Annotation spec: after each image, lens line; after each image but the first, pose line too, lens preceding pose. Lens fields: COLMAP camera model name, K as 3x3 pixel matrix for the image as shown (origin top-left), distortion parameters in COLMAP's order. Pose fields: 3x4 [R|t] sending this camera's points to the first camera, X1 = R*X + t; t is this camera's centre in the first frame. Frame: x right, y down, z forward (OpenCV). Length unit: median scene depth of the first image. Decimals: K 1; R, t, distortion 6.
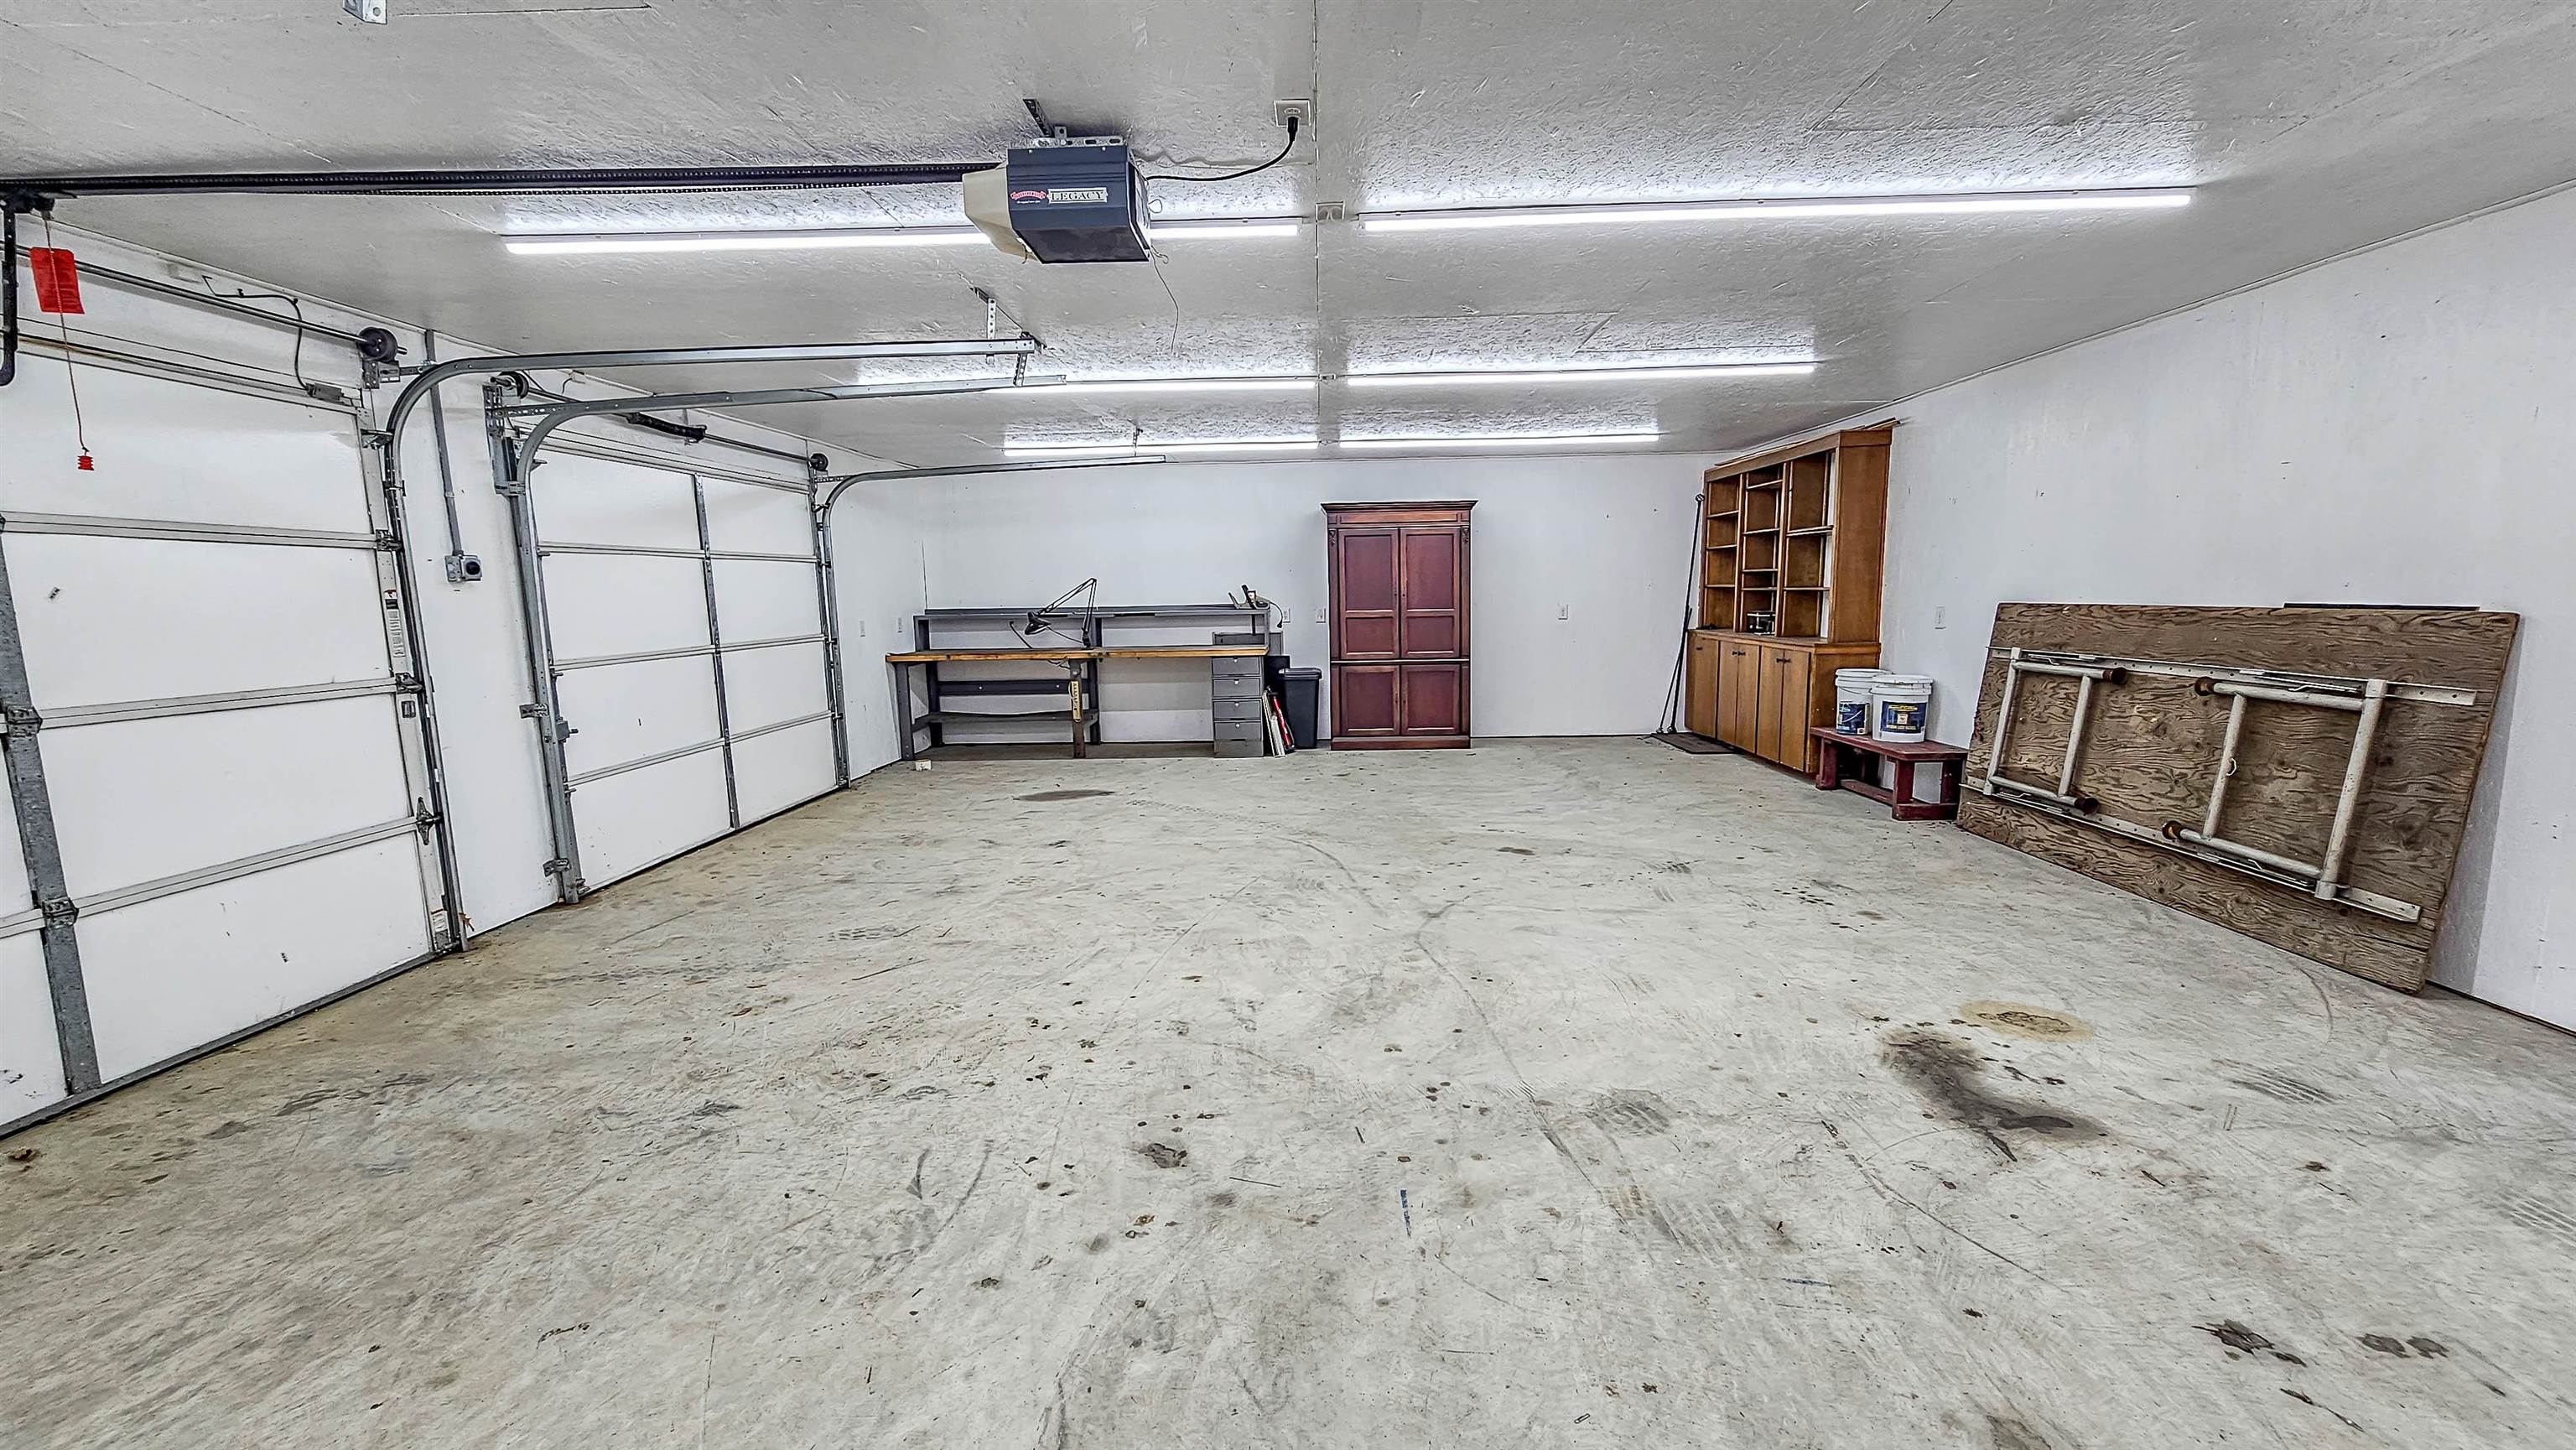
lens RADIAL K [[1051.8, 0, 1296.3], [0, 1051.8, 741.0], [0, 0, 1]] dist [-0.000659, 0.000464]
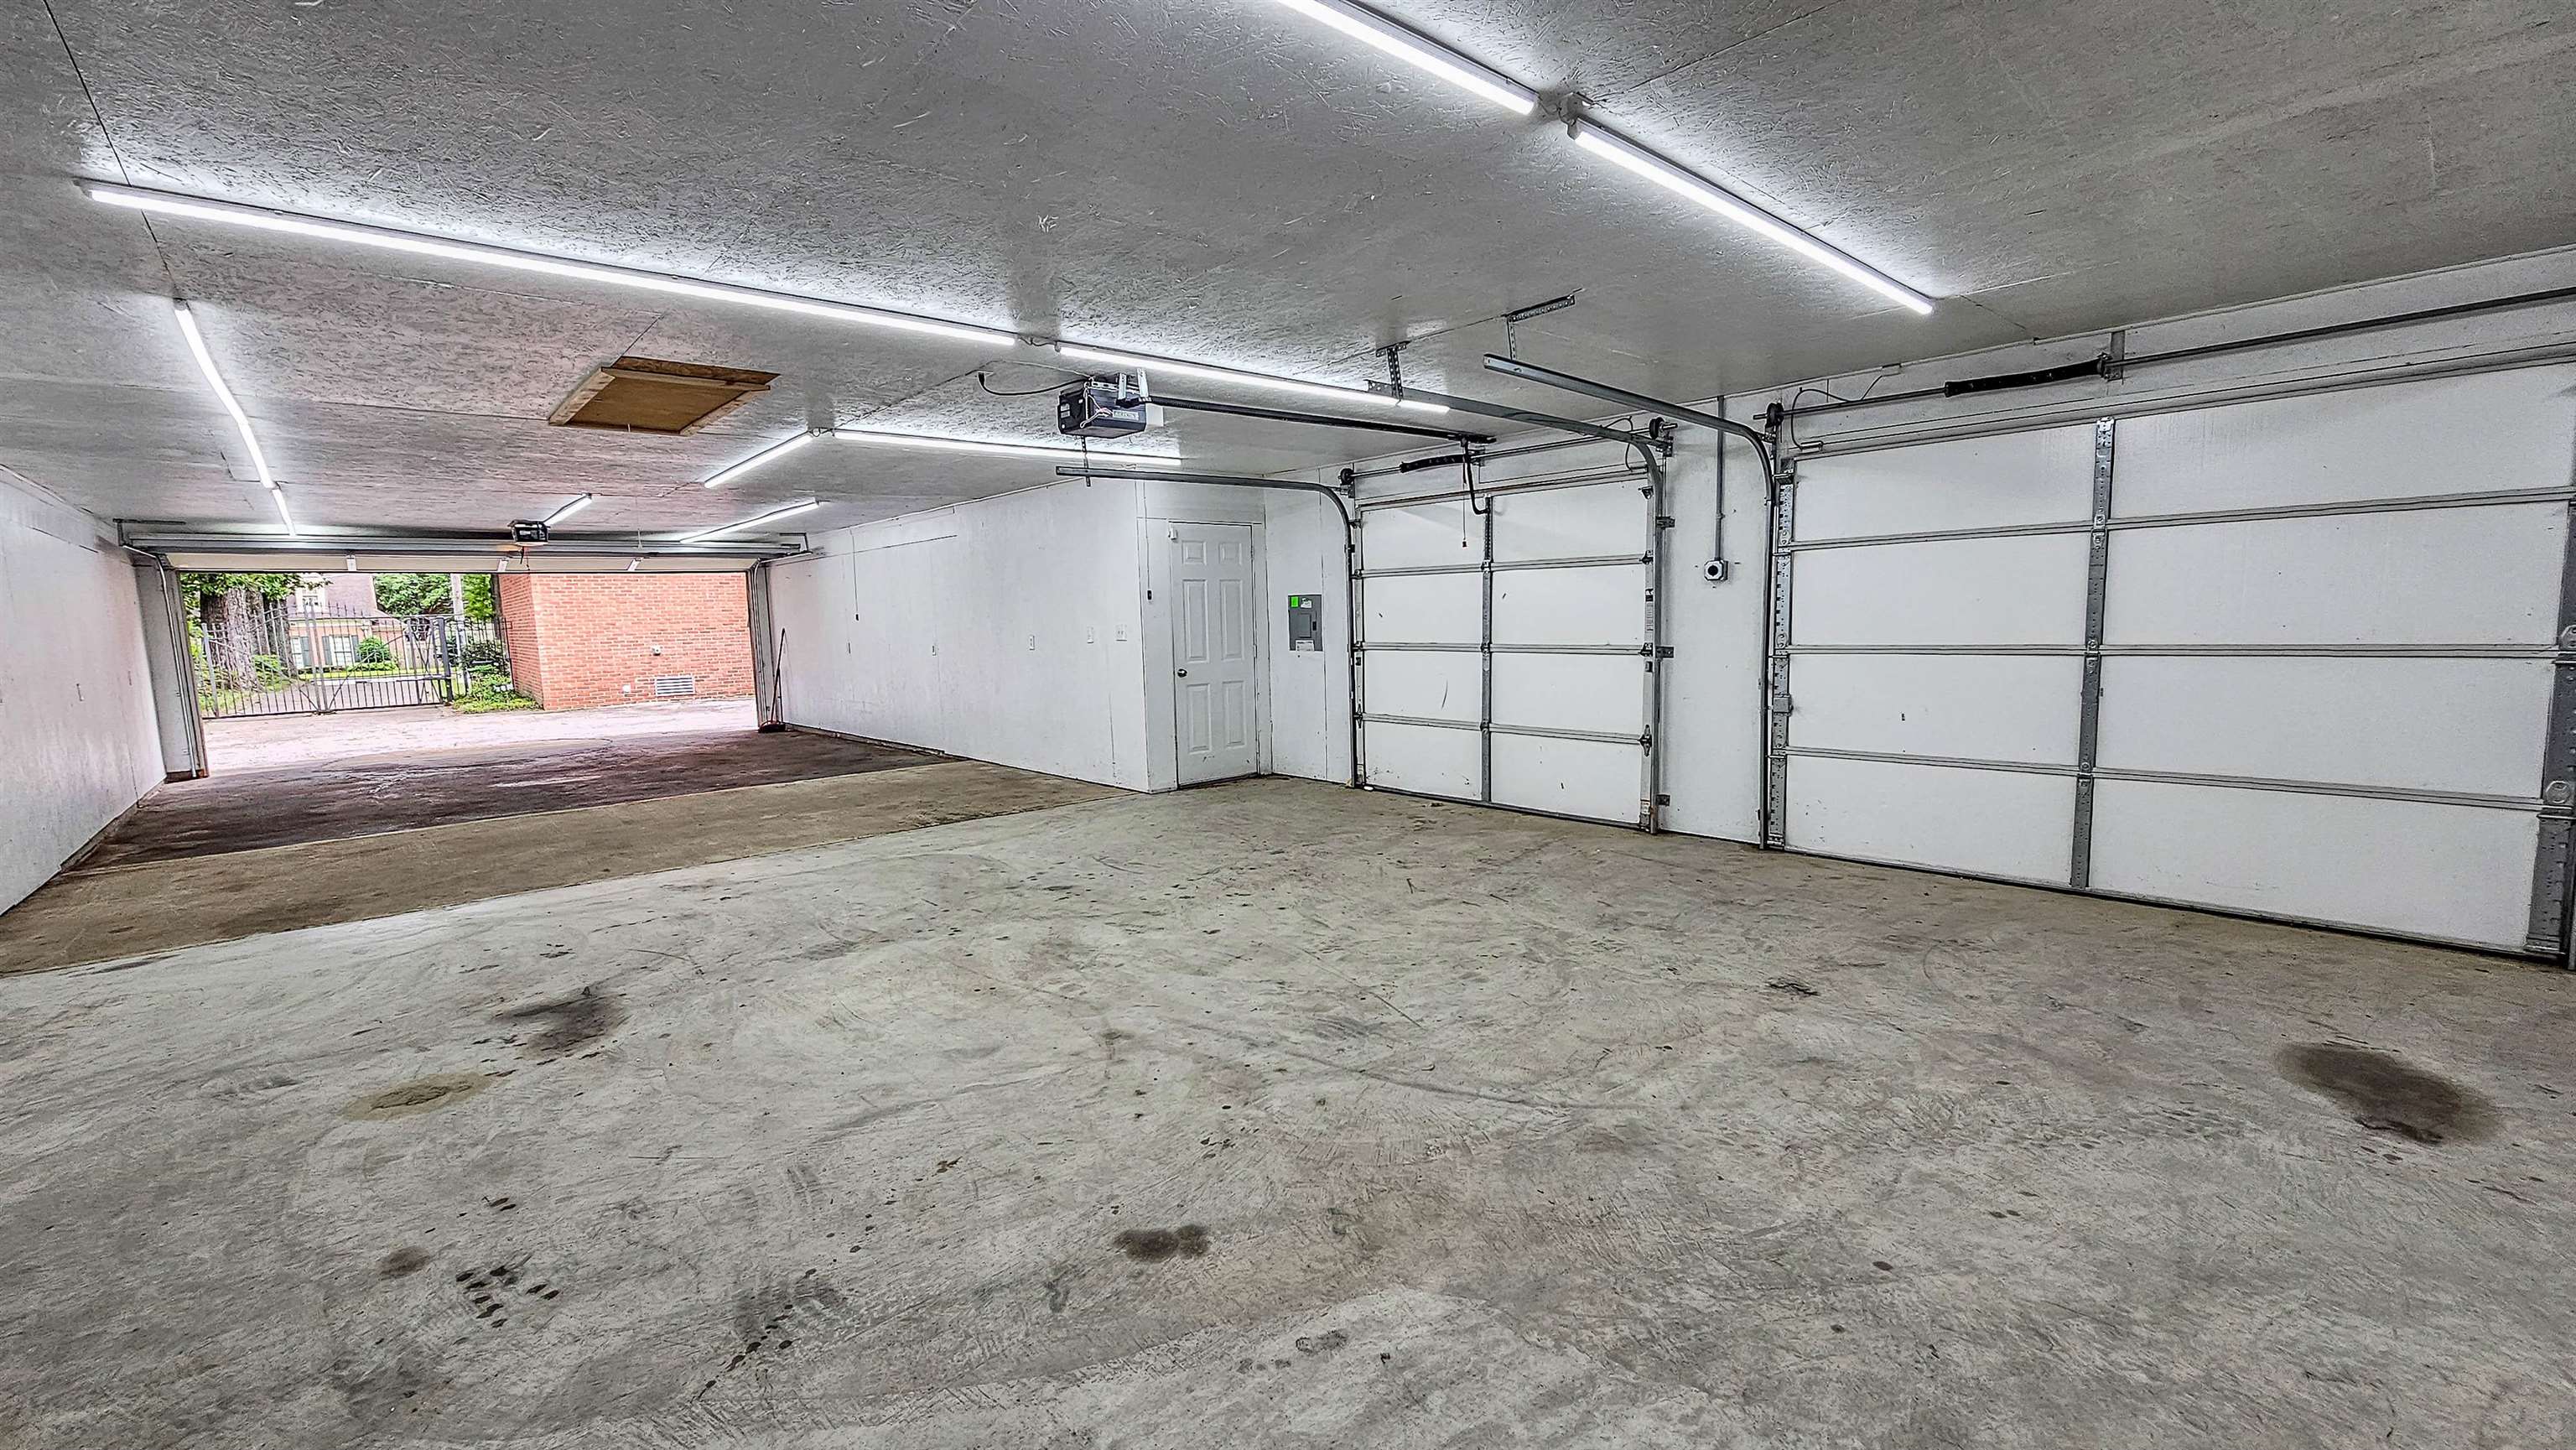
lens RADIAL K [[1051.8, 0, 1293.4], [0, 1051.8, 723.2], [0, 0, 1]] dist [-0.000659, 0.000464]
pose [[-0.724889, 0.113831, -0.679395, 0.592083], [-0.054395, 0.973715, 0.221181, -0.264421], [0.686714, 0.197287, -0.699644, 1.756614]]
